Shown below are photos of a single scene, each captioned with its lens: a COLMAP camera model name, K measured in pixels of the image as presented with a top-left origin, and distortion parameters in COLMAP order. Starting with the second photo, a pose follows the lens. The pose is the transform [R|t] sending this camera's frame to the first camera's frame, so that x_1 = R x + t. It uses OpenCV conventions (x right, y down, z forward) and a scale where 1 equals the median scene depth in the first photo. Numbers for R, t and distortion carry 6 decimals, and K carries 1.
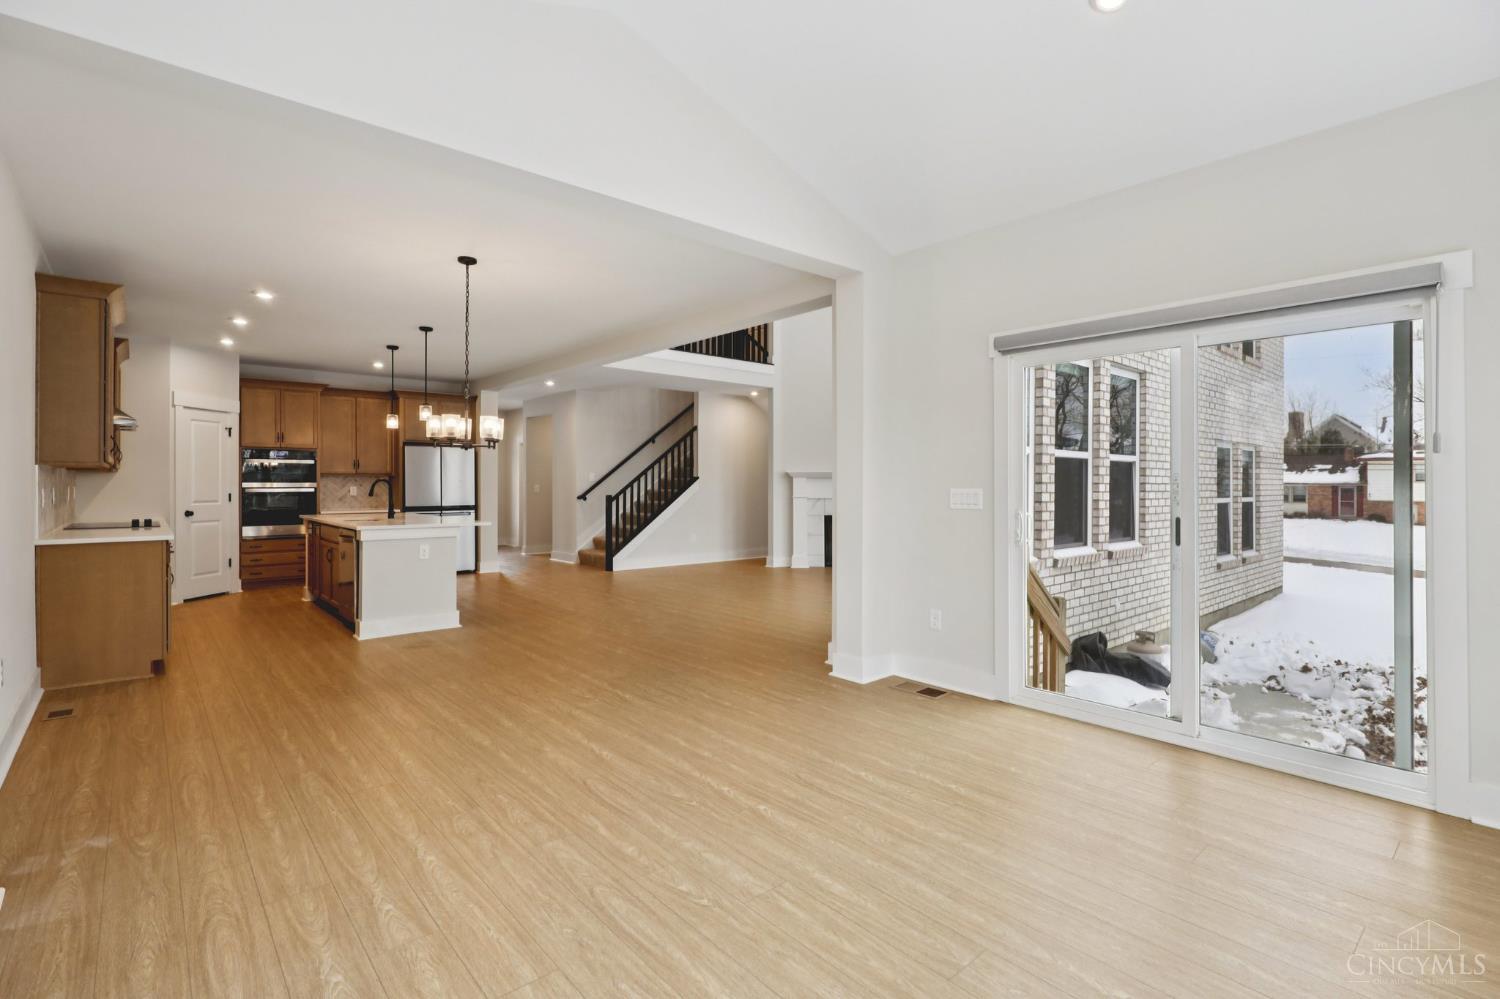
lens RADIAL K [[692.5, 0, 764.8], [0, 692.5, 483.3], [0, 0, 1]] dist [0.003672, -0.000310]
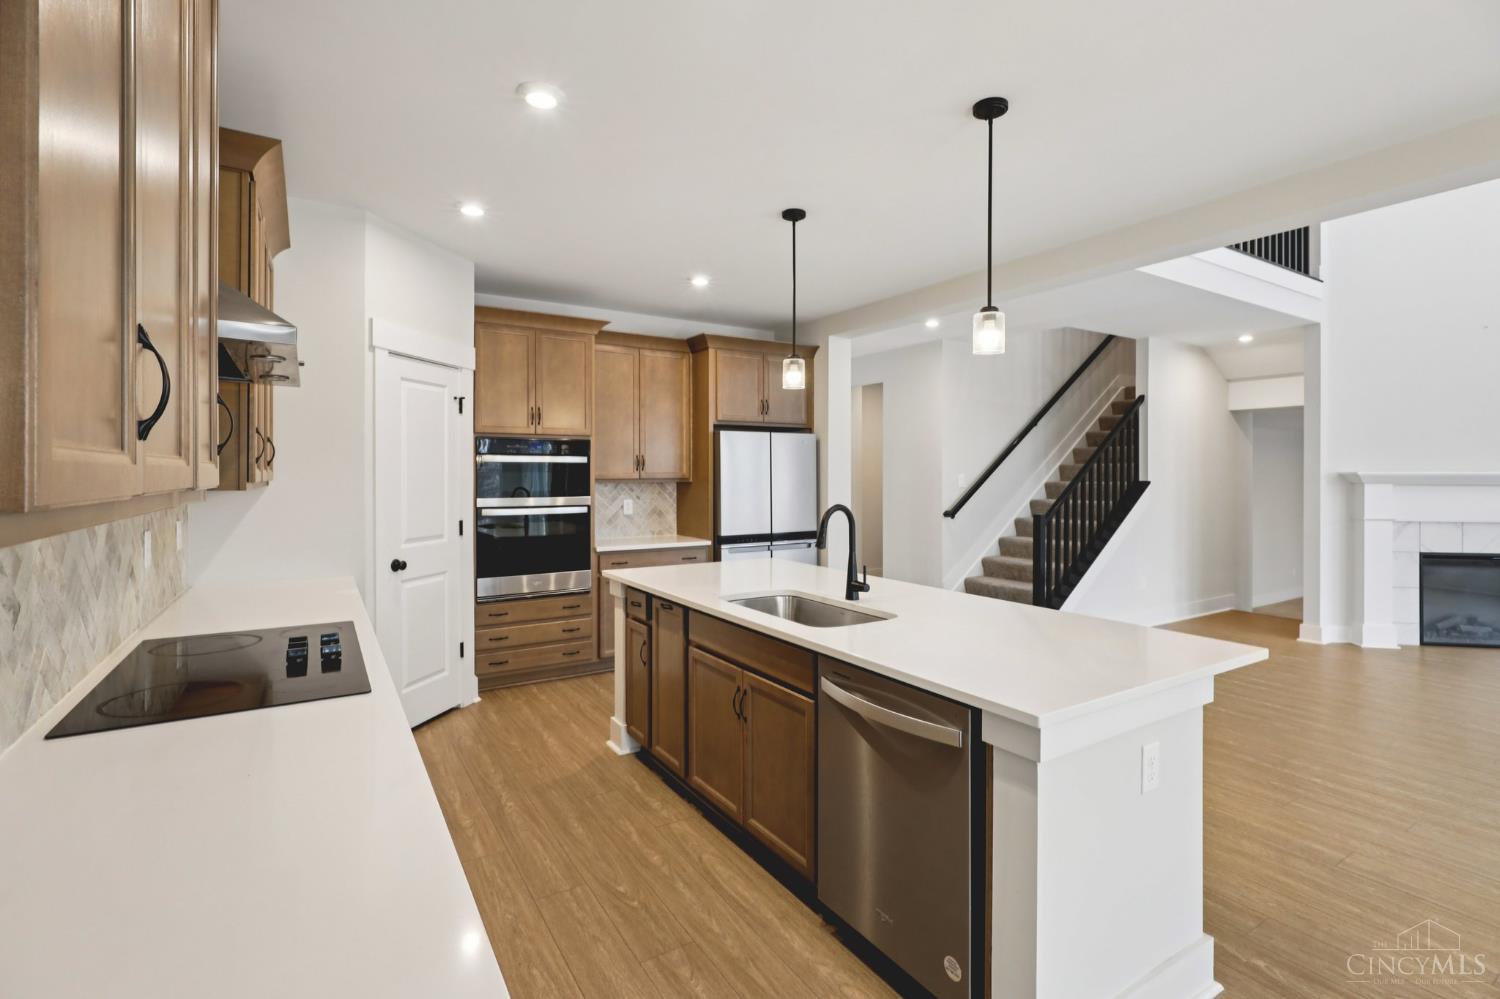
lens RADIAL K [[692.5, 0, 776.2], [0, 692.5, 482.2], [0, 0, 1]] dist [0.003672, -0.000310]
pose [[0.990462, 0.002824, -0.137756, -0.408935], [-0.000572, 0.999866, 0.016388, -0.021652], [0.137784, -0.016153, 0.990331, 0.451608]]
